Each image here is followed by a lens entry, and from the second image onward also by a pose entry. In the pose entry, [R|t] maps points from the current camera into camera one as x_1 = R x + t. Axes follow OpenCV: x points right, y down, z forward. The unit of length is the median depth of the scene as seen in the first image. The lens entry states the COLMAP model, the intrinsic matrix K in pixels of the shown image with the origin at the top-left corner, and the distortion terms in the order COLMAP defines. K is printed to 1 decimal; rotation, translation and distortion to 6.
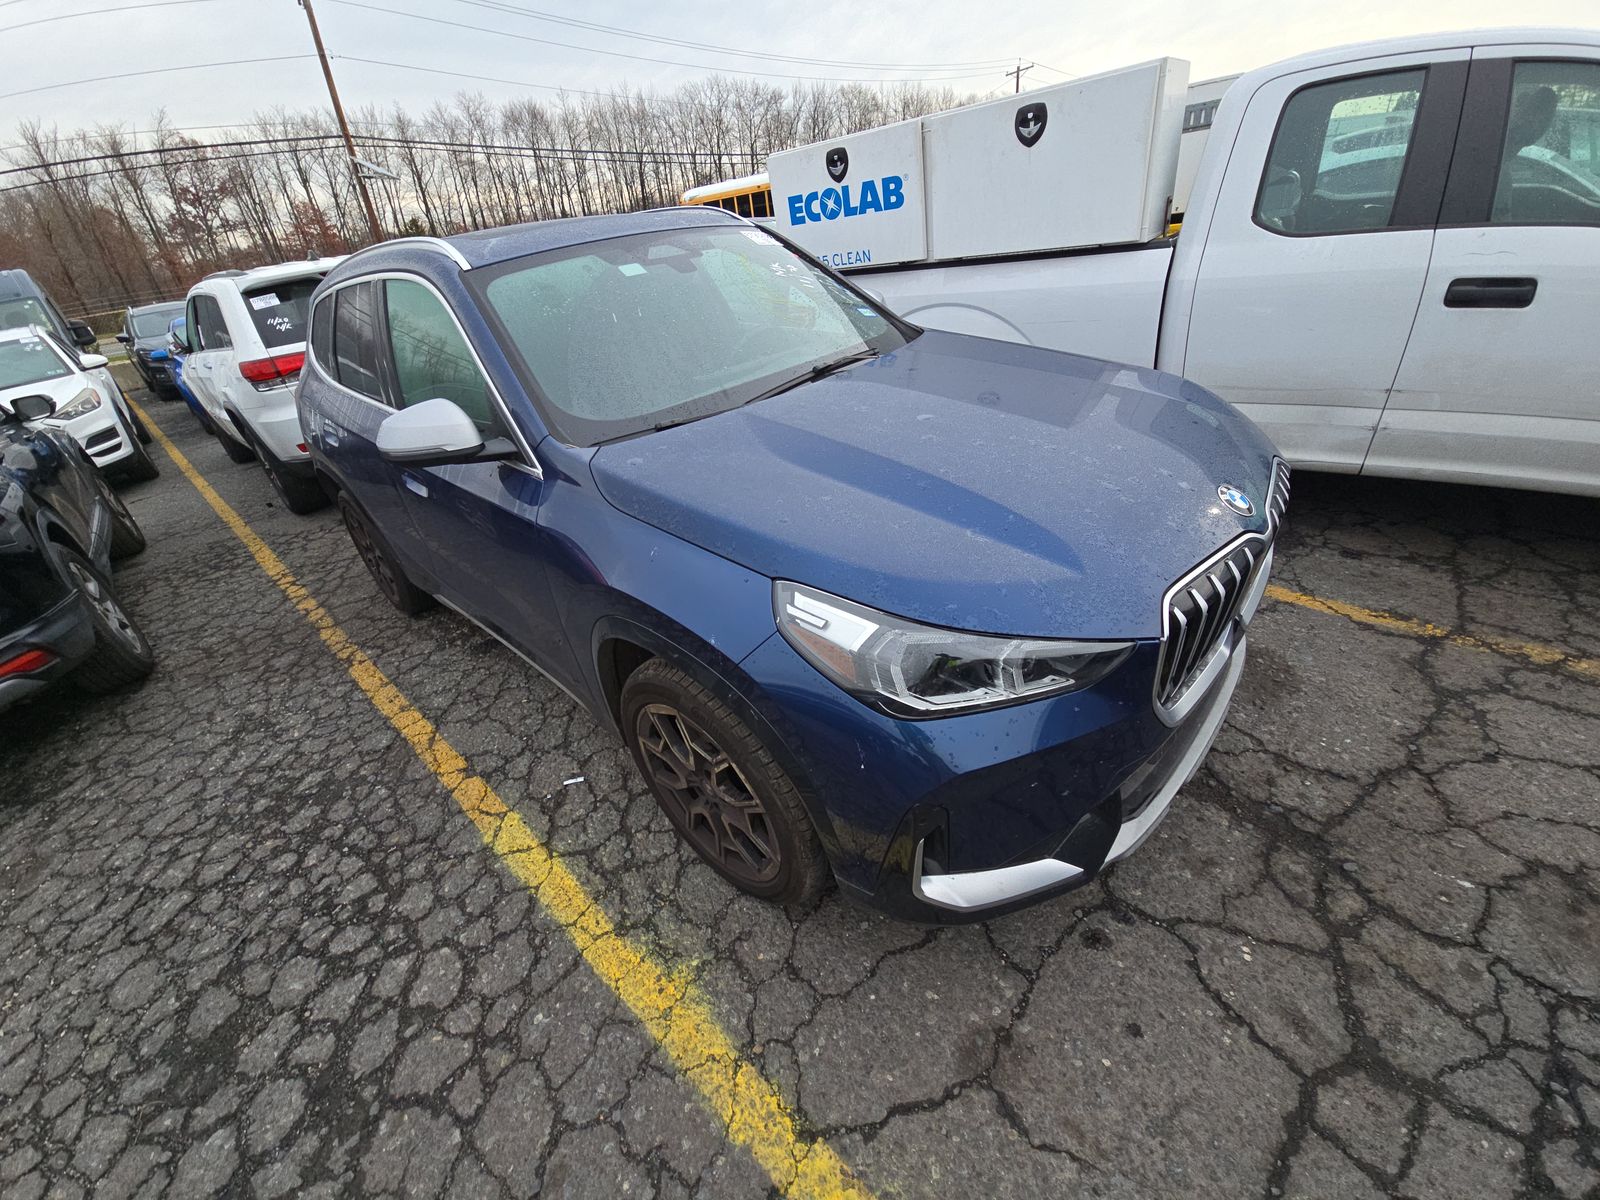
lens RADIAL K [[642.9, 0, 796.1], [0, 642.9, 608.0], [0, 0, 1]] dist [0.017326, -0.015685]
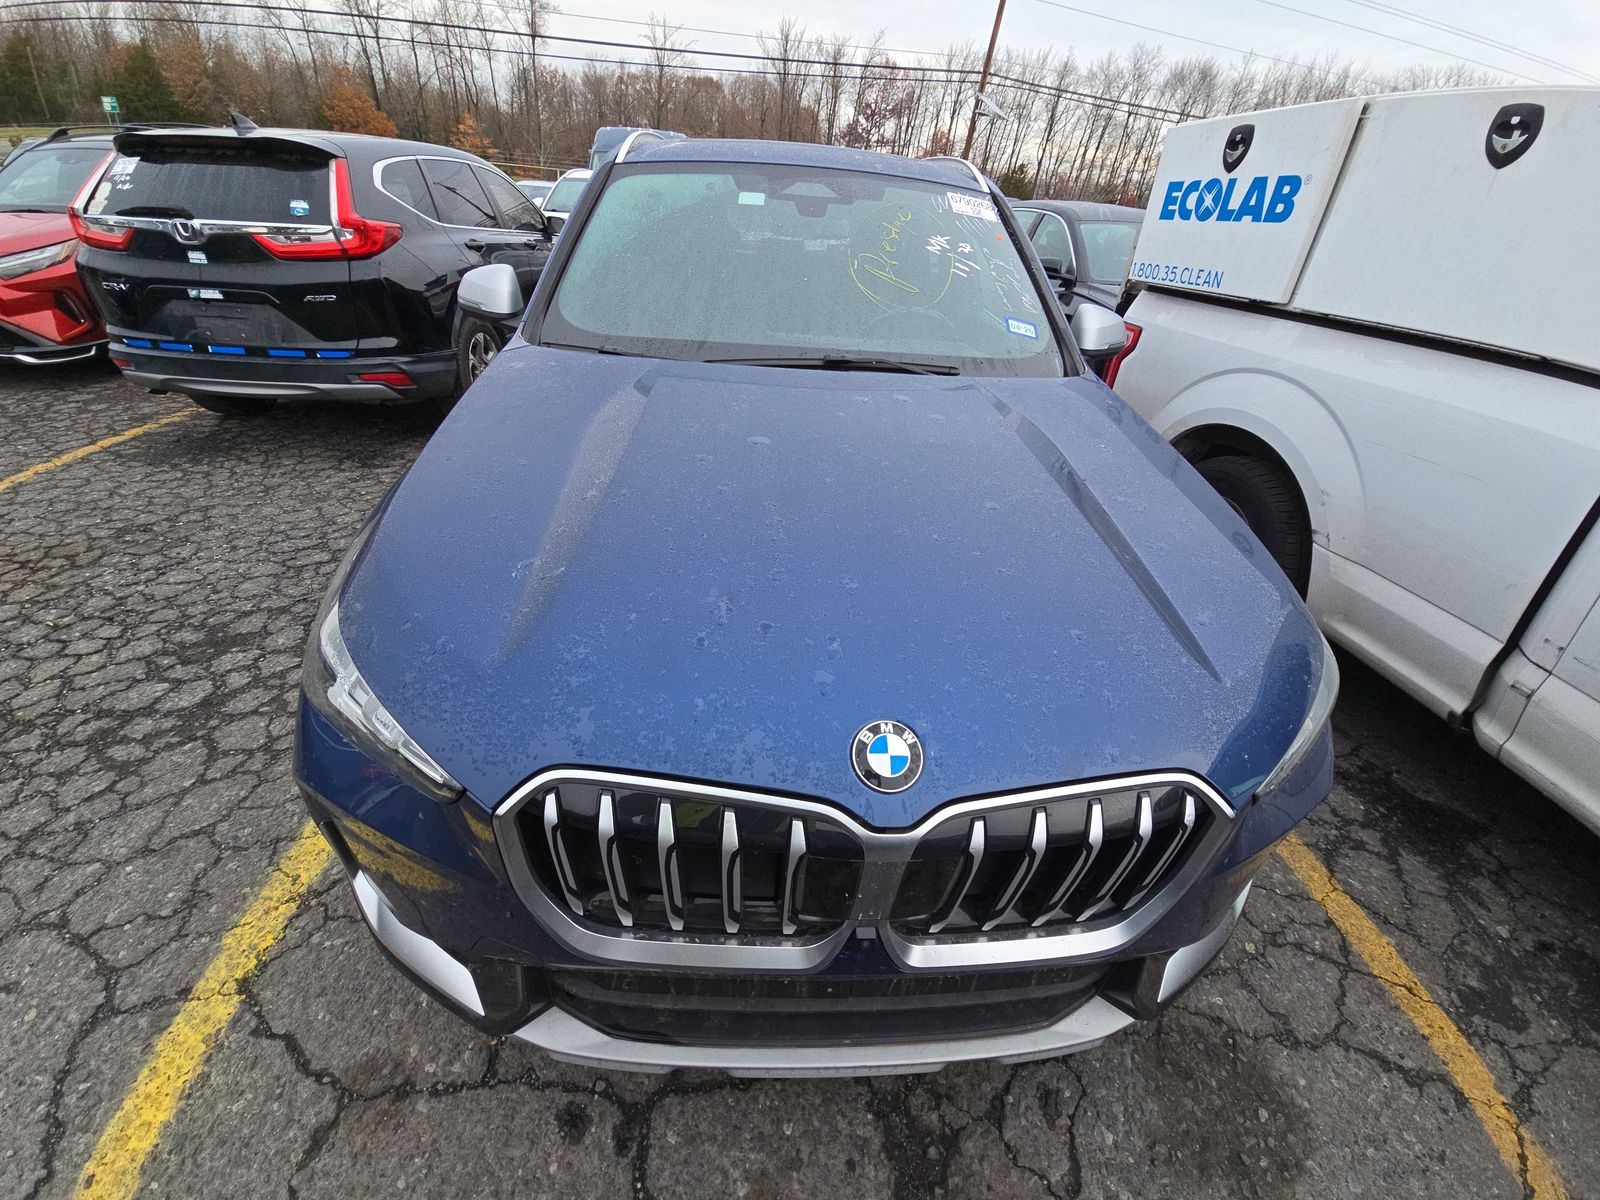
lens RADIAL K [[635.6, 0, 799.7], [0, 635.6, 611.1], [0, 0, 1]] dist [0.032591, -0.017857]
pose [[0.710188, 0.510147, -0.485164, 0.543398], [-0.487342, 0.853573, 0.184151, -0.222539], [0.508066, 0.105659, 0.854813, 0.304090]]
